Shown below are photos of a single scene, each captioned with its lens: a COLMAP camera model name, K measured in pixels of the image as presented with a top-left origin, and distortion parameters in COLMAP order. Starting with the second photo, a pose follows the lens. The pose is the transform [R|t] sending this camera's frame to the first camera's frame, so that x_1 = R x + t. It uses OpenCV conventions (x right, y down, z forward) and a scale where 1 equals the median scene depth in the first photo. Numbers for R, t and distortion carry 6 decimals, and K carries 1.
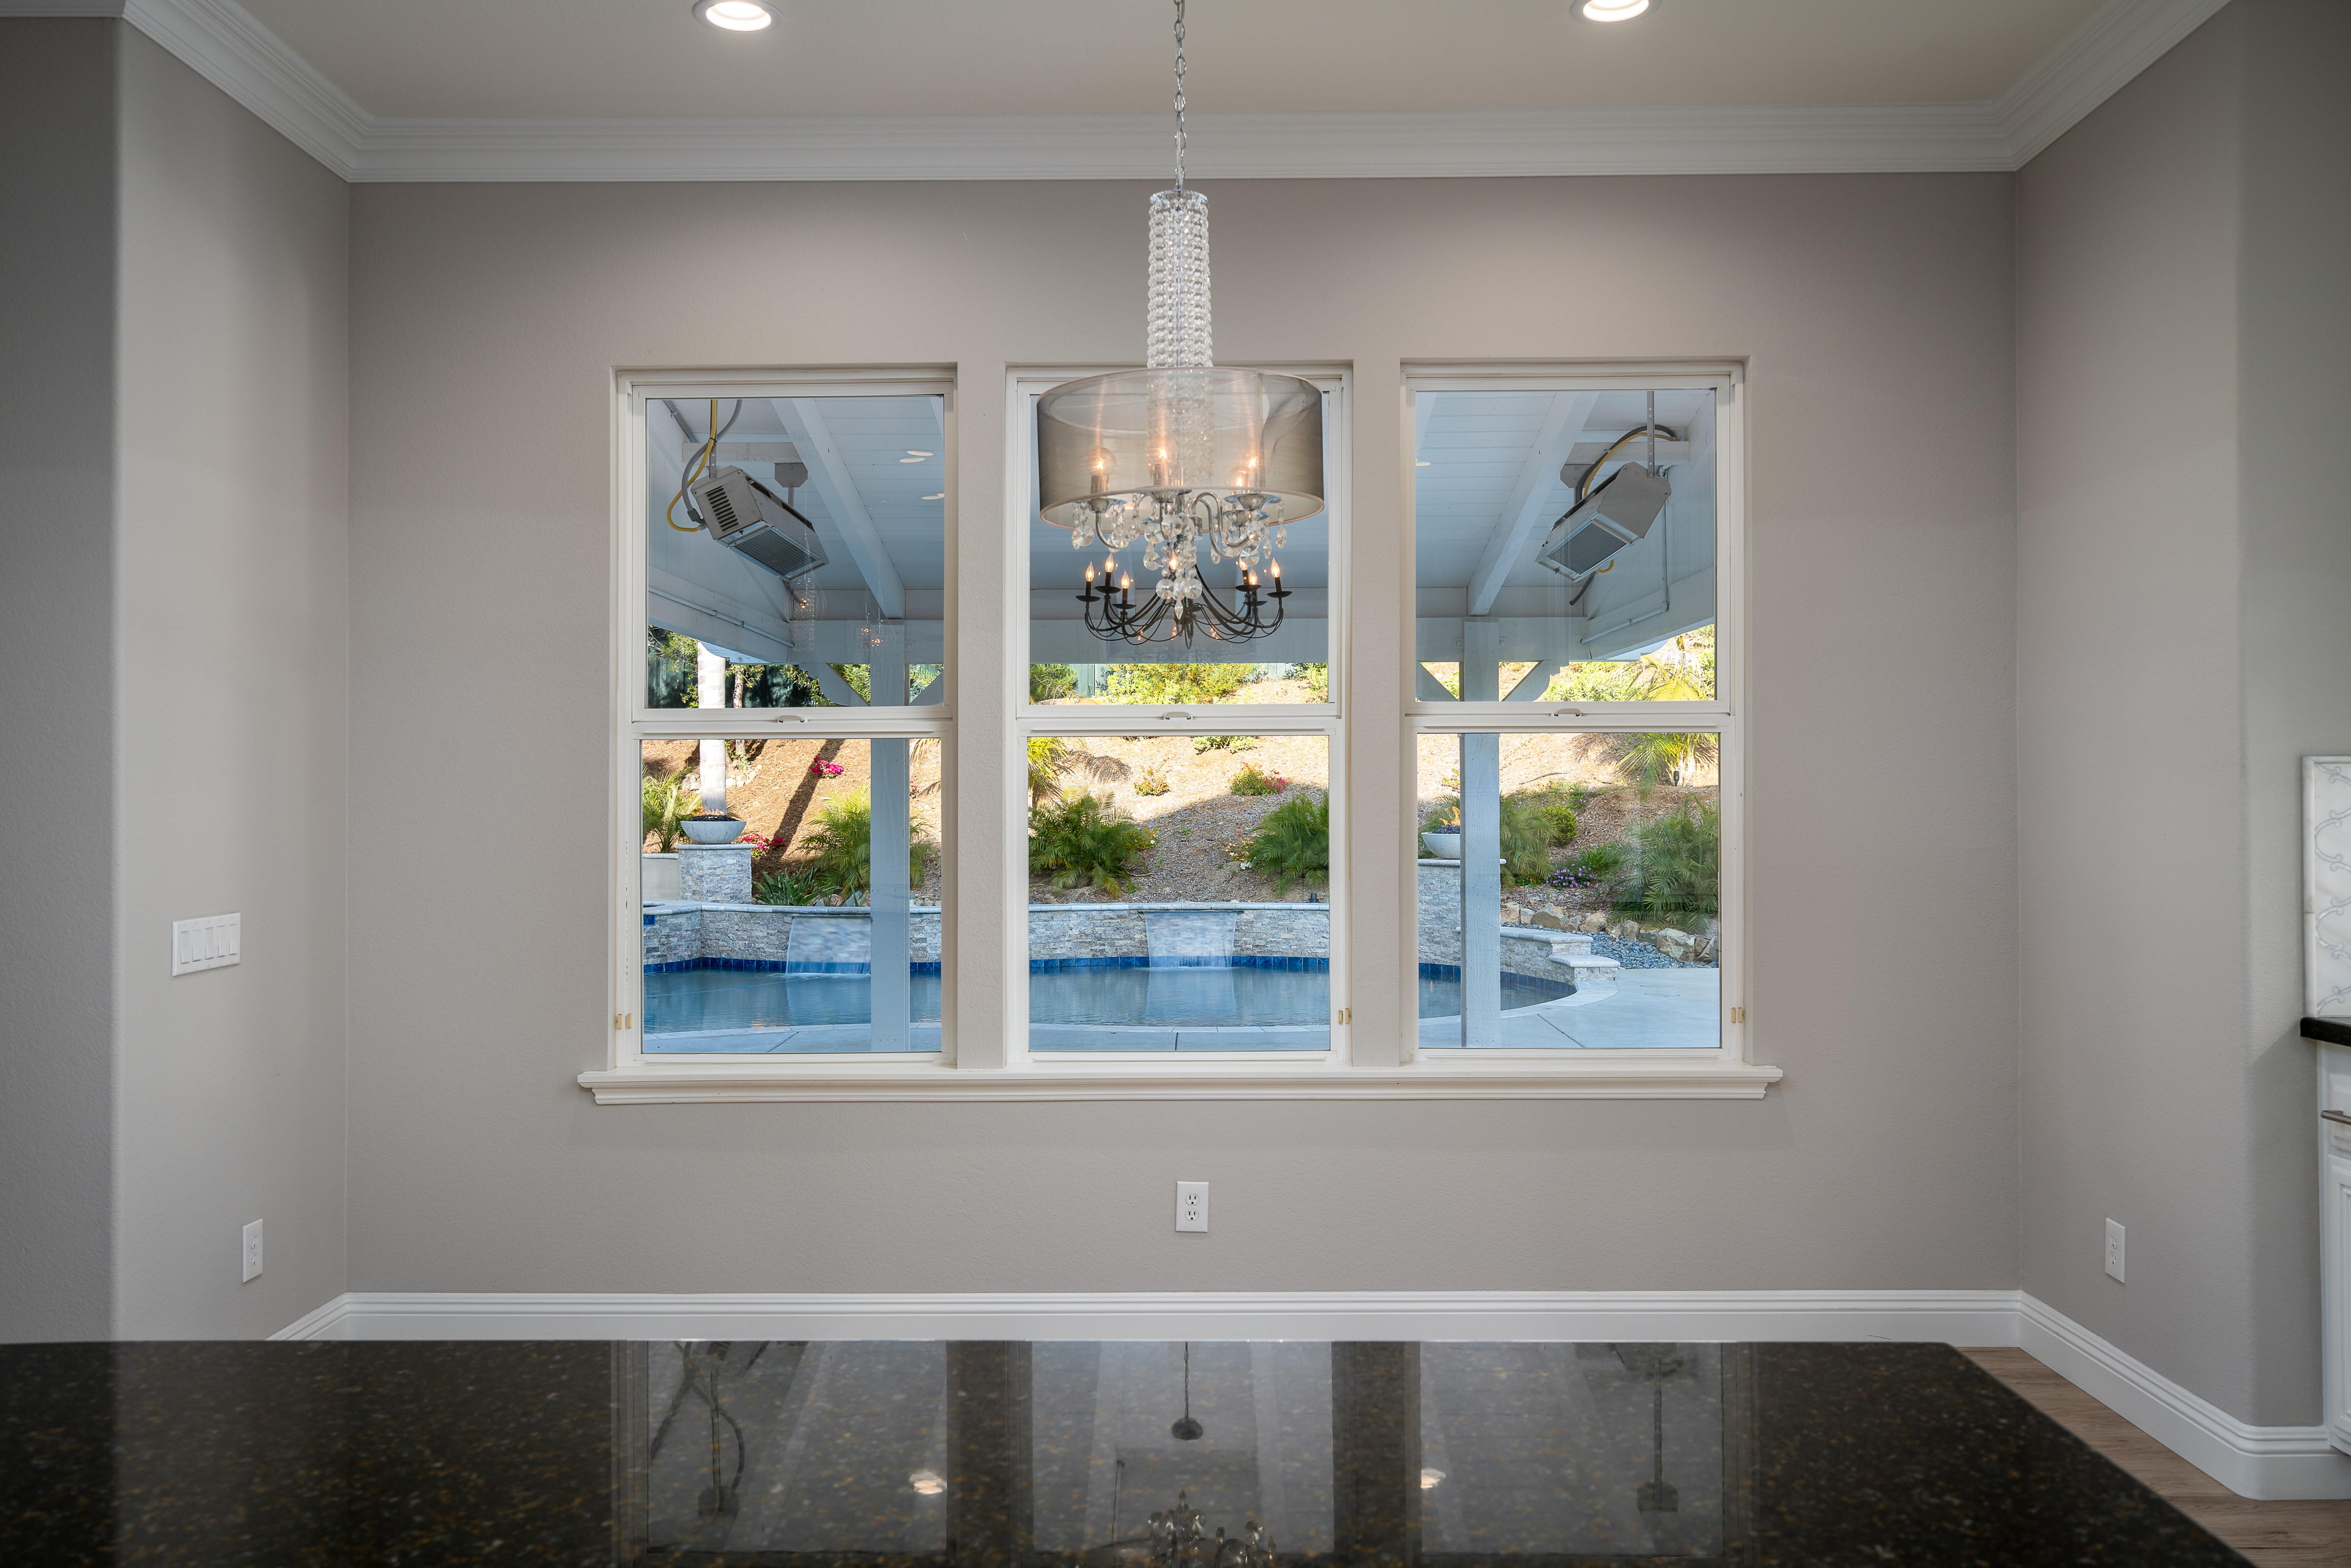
lens RADIAL K [[1794.2, 0, 1175.5], [0, 1794.2, 784.0], [0, 0, 1]] dist [0.006472, 0.002703]
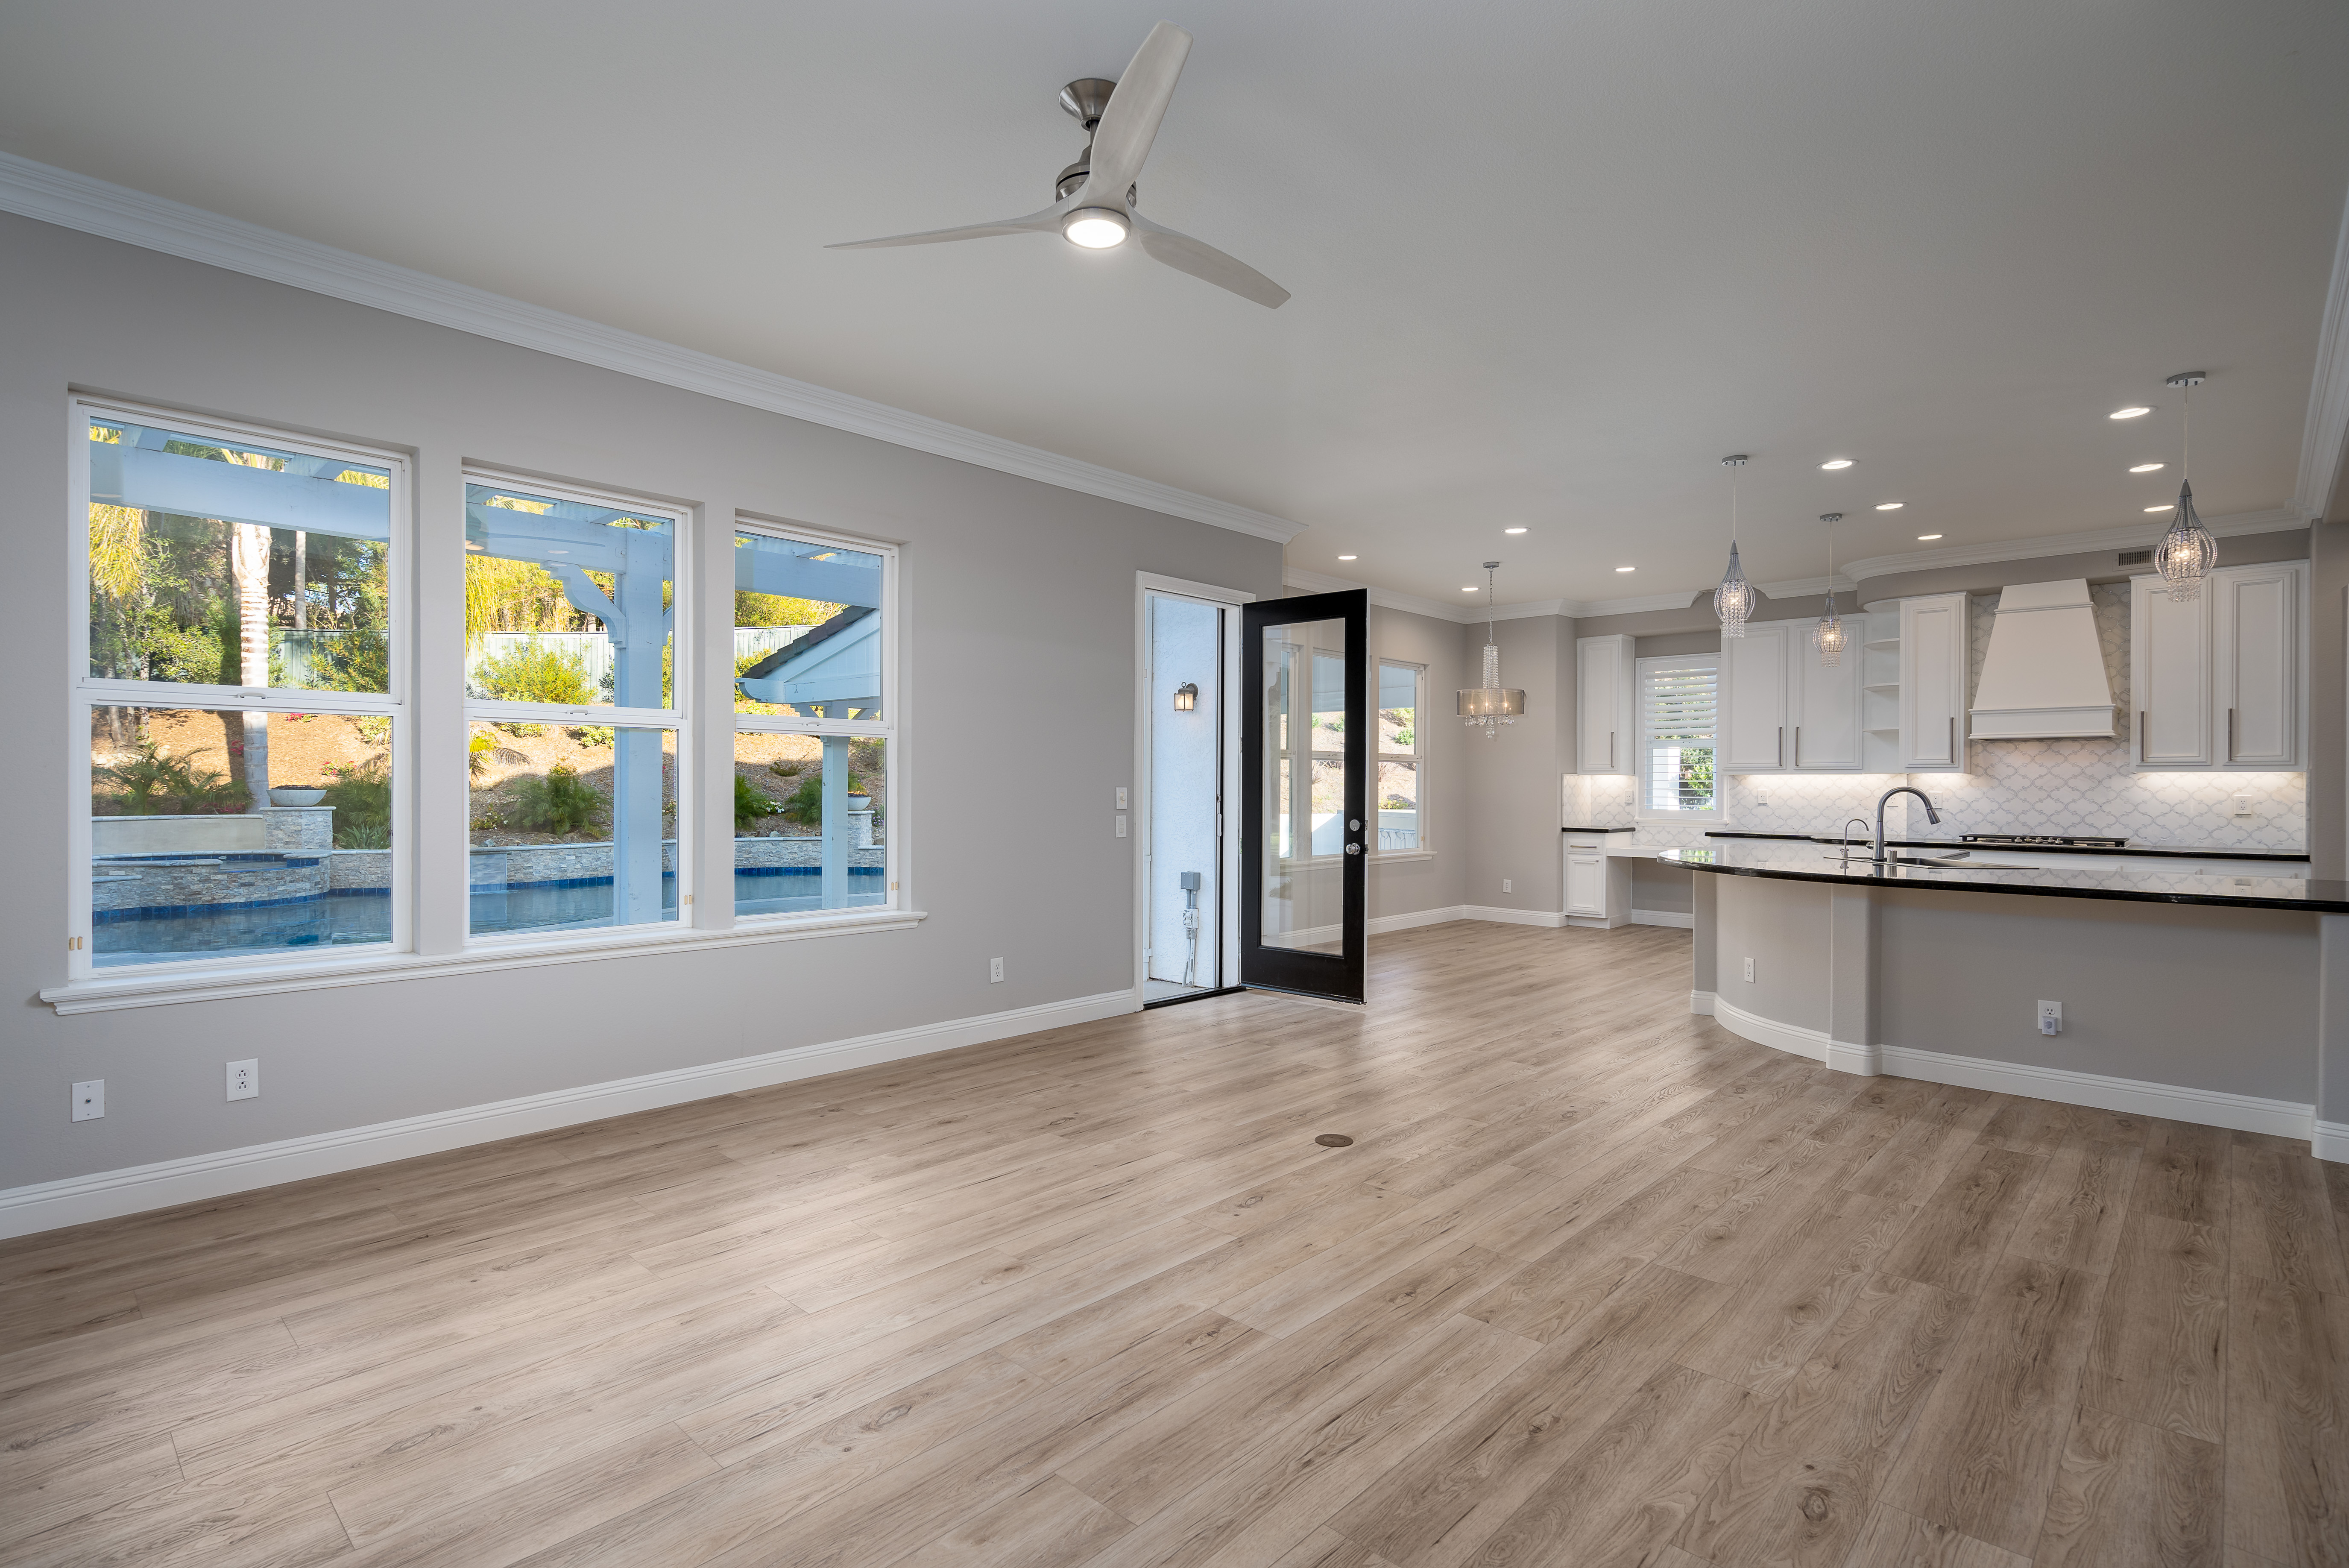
lens RADIAL K [[1130.9, 0, 1174.5], [0, 1130.9, 784.0], [0, 0, 1]] dist [0.001415, 0.000870]
pose [[0.682835, 0.007784, 0.730531, -0.479038], [-0.015459, 0.999873, 0.003796, 0.003756], [-0.730409, -0.013885, 0.682869, -0.060432]]
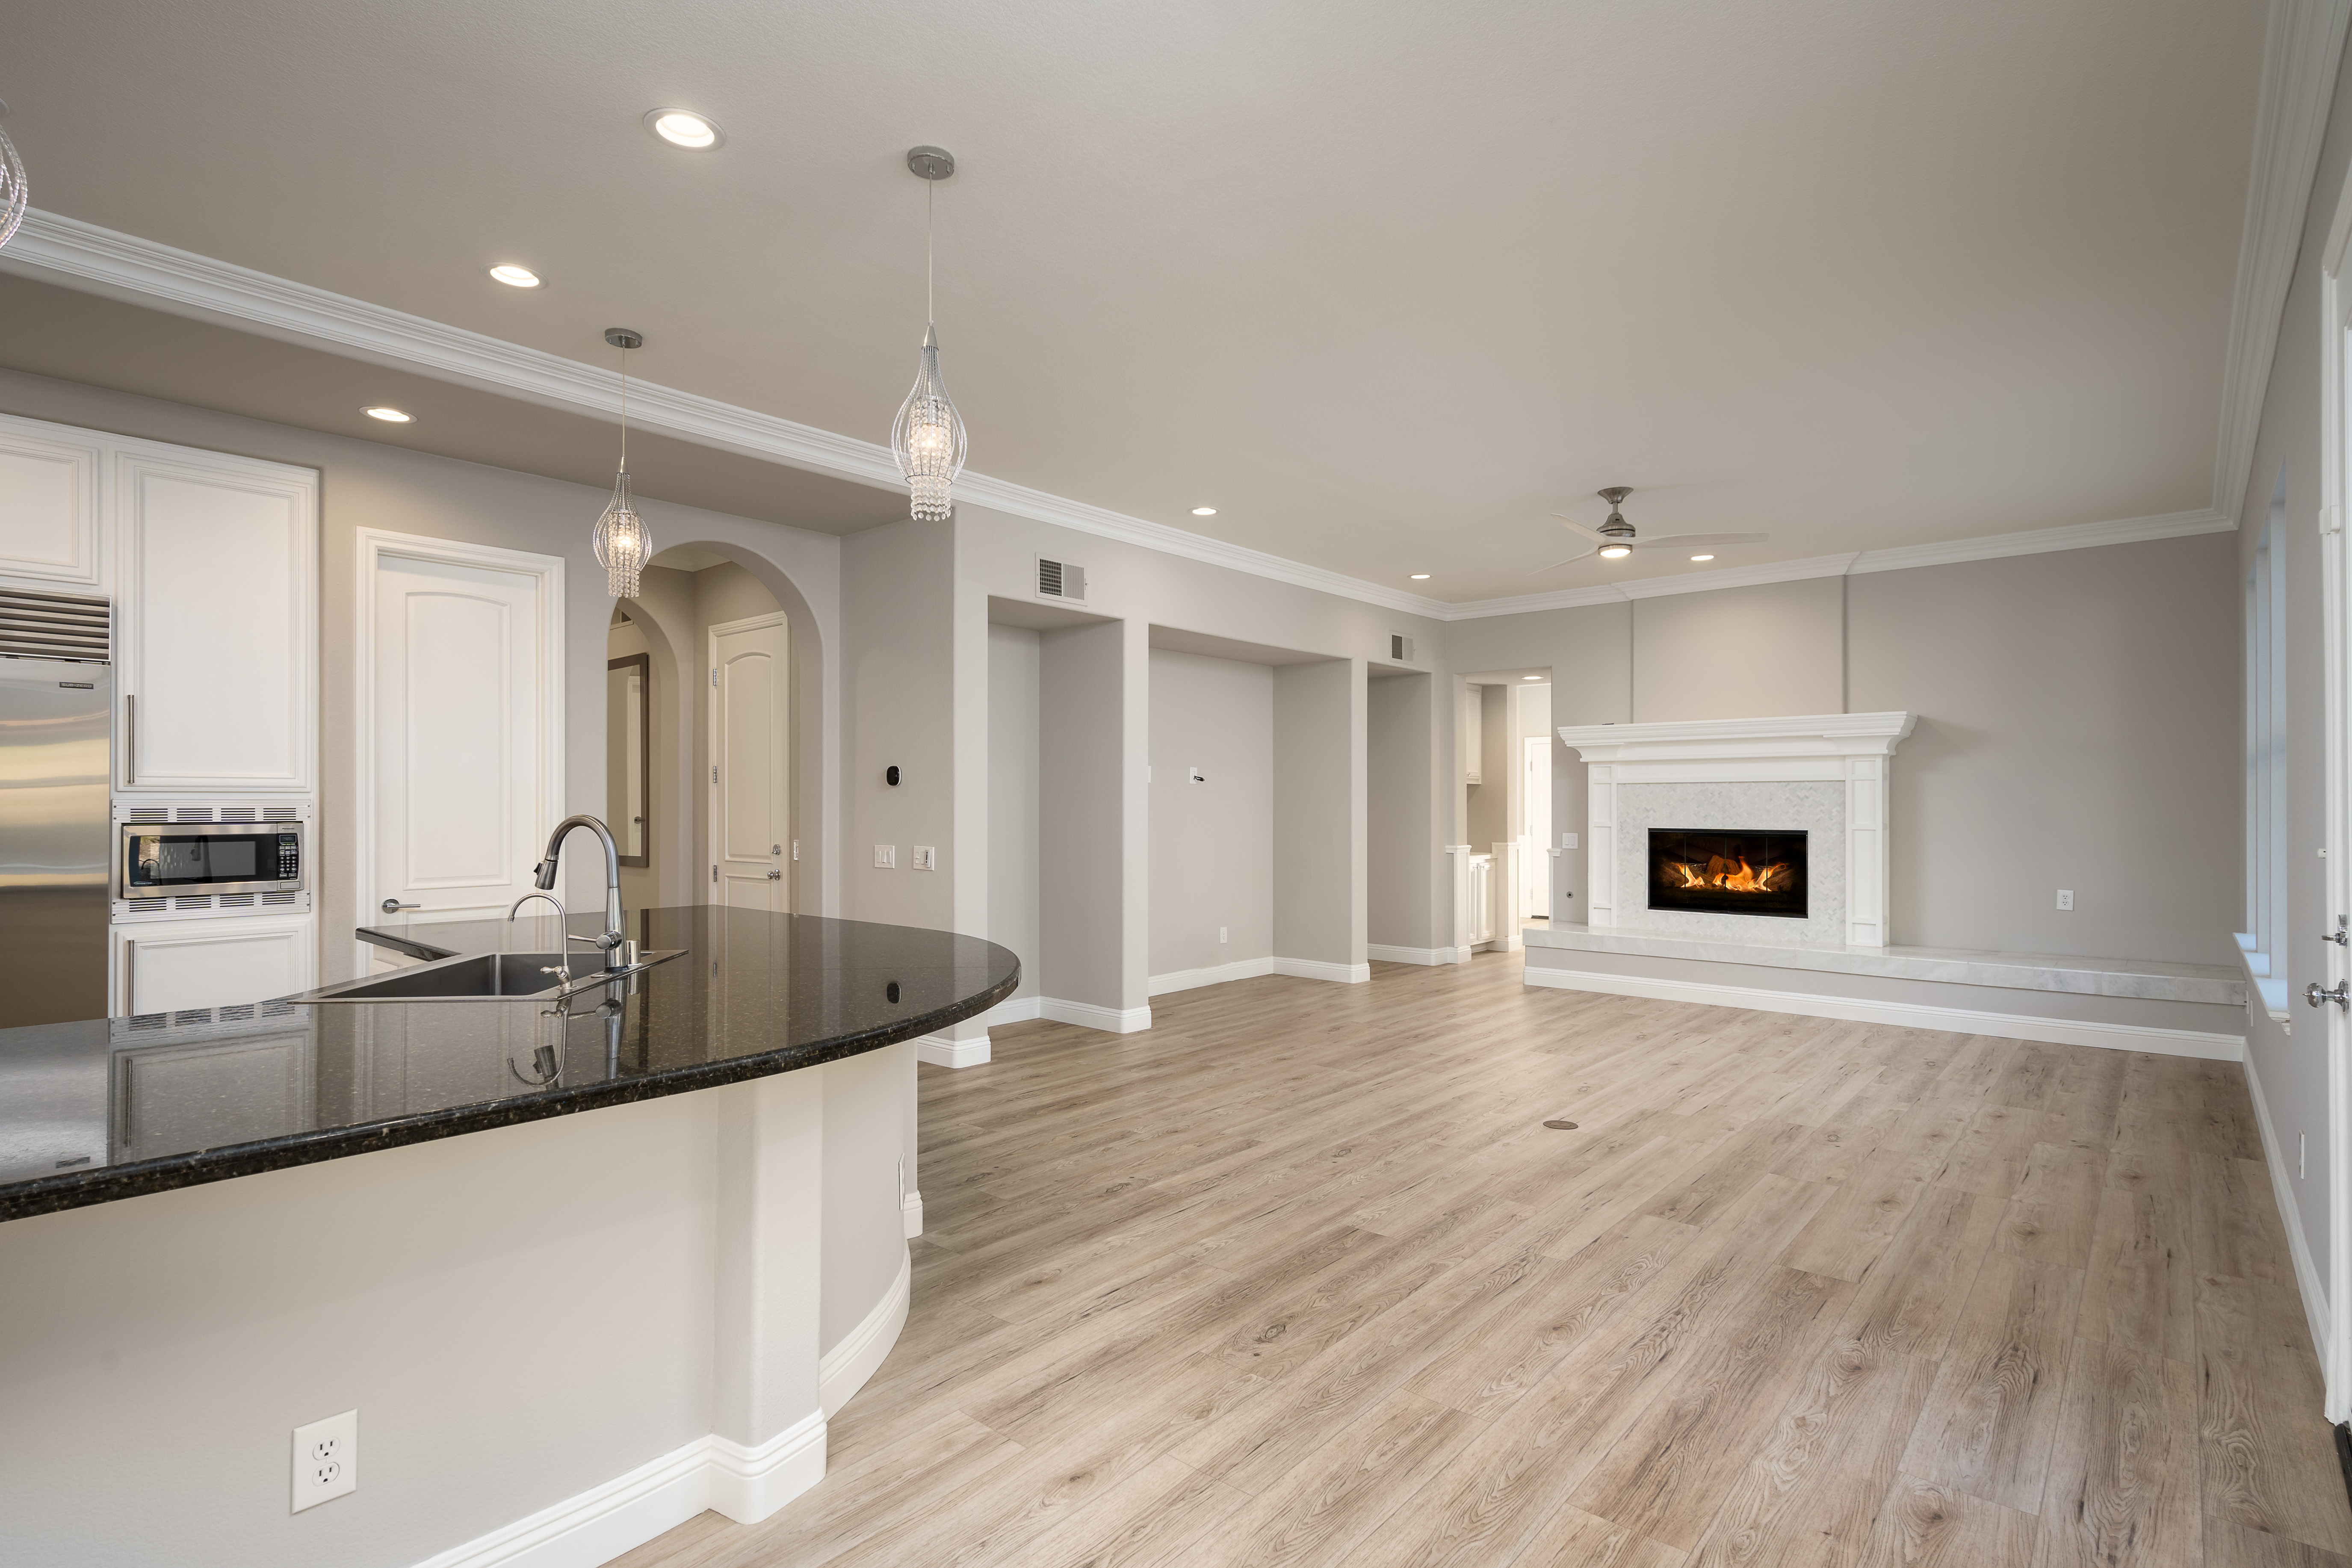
lens RADIAL K [[1132.2, 0, 1176.0], [0, 1132.2, 784.0], [0, 0, 1]] dist [0.001415, 0.000870]
pose [[-0.653053, -0.012411, -0.757211, 0.001960], [0.011328, 0.999594, -0.026153, 0.003269], [0.757228, -0.025657, -0.652647, 0.194905]]
